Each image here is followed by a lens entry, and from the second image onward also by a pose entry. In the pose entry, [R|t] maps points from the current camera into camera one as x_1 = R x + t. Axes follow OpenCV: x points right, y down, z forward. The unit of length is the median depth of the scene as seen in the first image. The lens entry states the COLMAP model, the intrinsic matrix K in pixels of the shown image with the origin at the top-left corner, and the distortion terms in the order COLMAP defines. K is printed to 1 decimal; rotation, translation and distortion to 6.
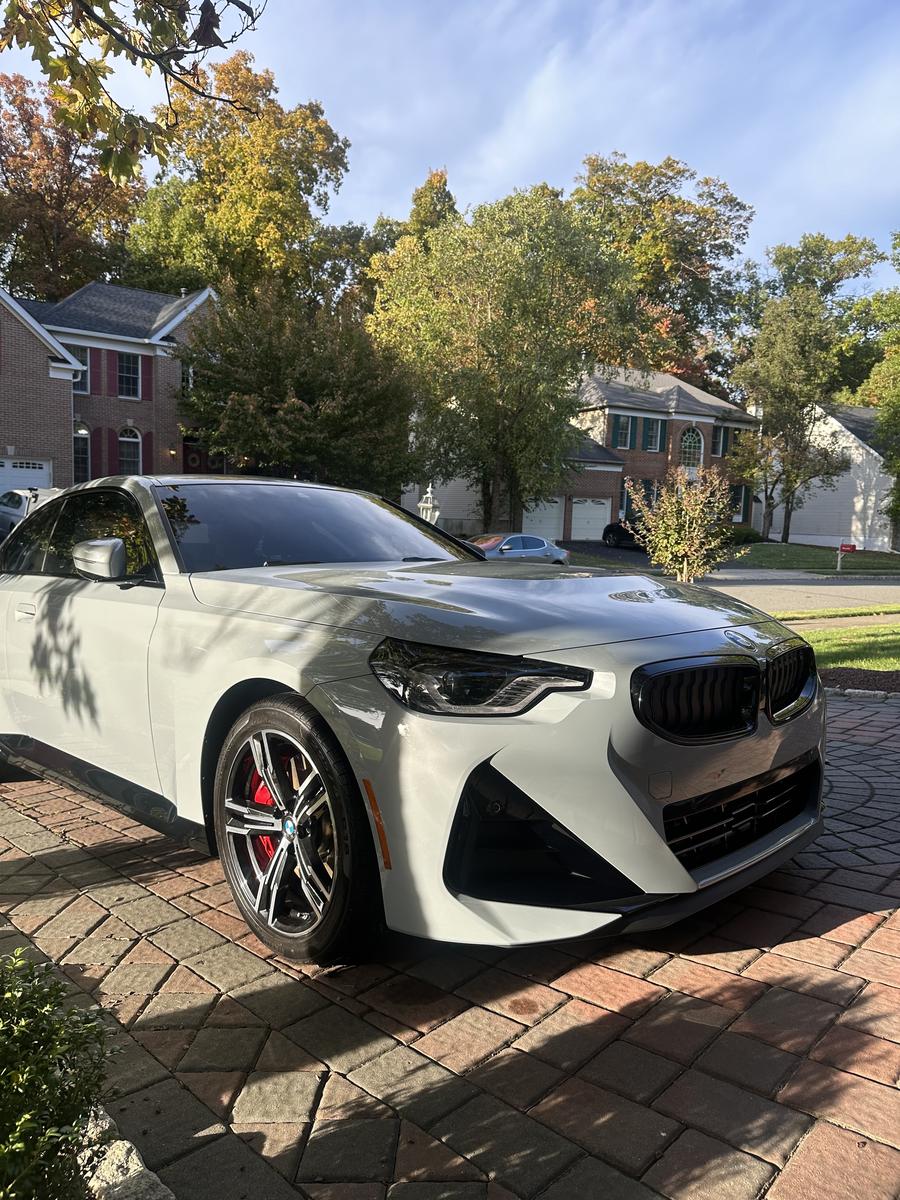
lens RADIAL K [[889.8, 0, 450.0], [0, 889.8, 600.0], [0, 0, 1]] dist [0.088249, -0.207061]
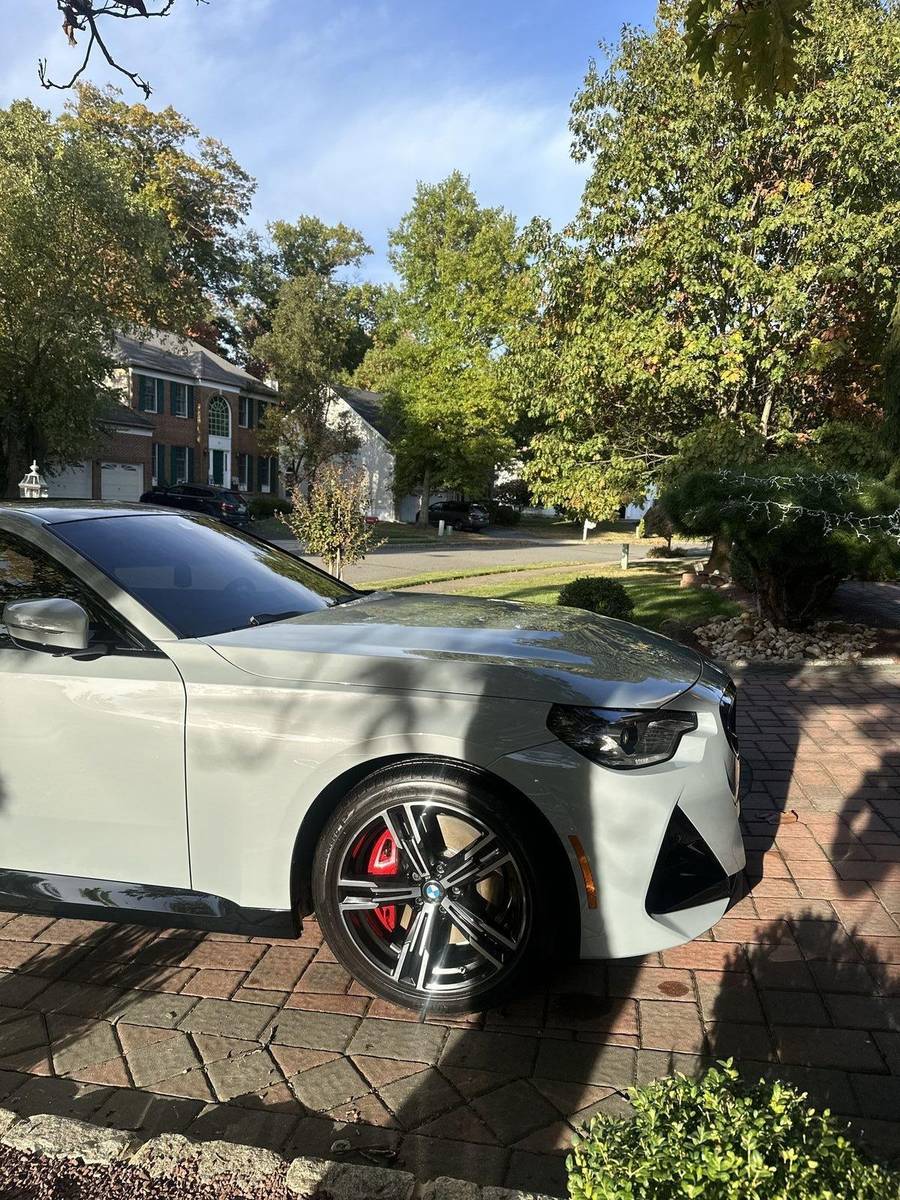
lens RADIAL K [[889.8, 0, 450.0], [0, 889.8, 600.0], [0, 0, 1]] dist [0.088249, -0.207061]
pose [[0.815145, -0.053856, 0.576748, -0.109913], [0.021460, 0.997793, 0.062843, -0.021936], [-0.578859, -0.038849, 0.814501, 0.023144]]
